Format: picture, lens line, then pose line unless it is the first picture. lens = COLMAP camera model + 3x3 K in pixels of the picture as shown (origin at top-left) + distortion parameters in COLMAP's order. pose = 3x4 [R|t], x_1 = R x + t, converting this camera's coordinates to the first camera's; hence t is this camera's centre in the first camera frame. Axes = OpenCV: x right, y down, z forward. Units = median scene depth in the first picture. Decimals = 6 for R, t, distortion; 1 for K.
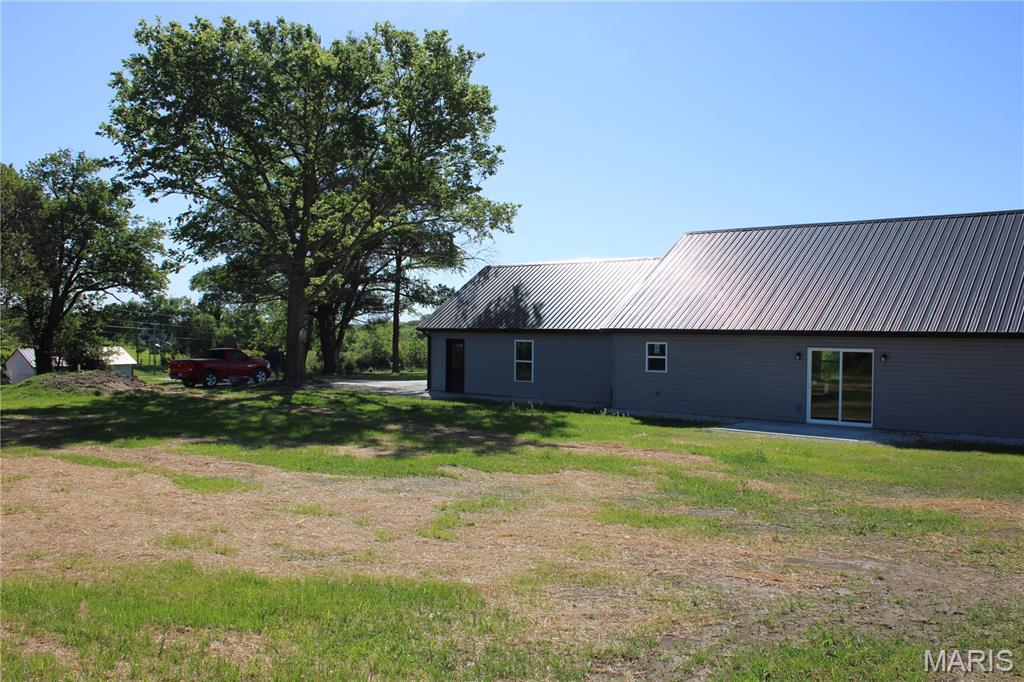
lens RADIAL K [[844.9, 0, 512.0], [0, 844.9, 341.0], [0, 0, 1]] dist [-0.096376, 0.001487]
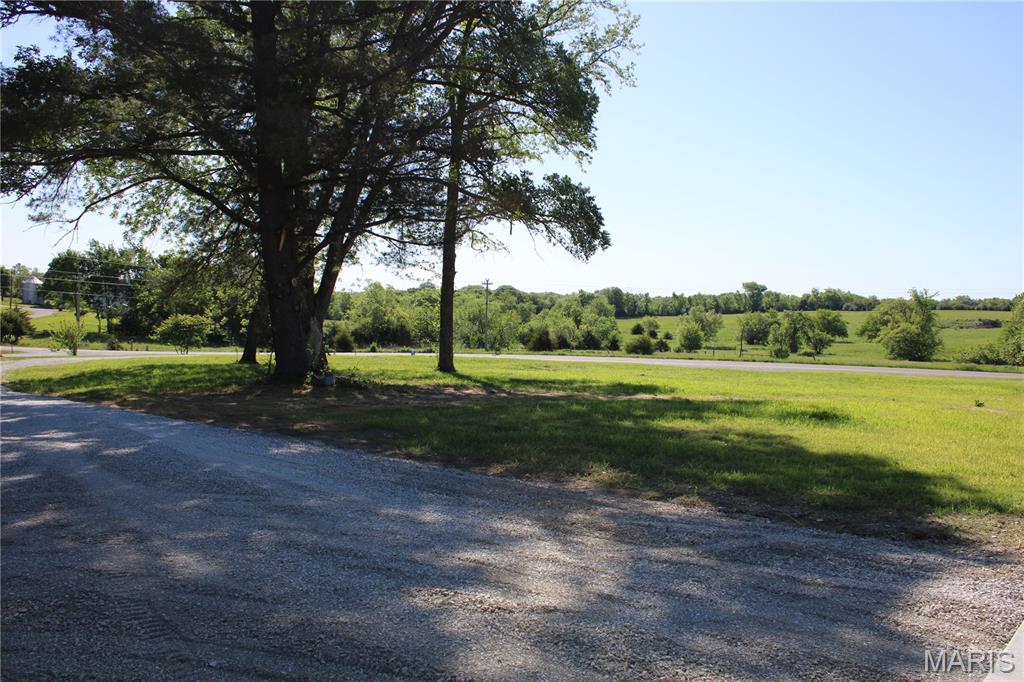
lens RADIAL K [[844.9, 0, 512.0], [0, 844.9, 341.0], [0, 0, 1]] dist [-0.096376, 0.001487]
pose [[0.999744, 0.021319, 0.007566, -0.040968], [-0.021563, 0.999195, 0.033827, 0.002189], [-0.006839, -0.033981, 0.999399, 0.209482]]
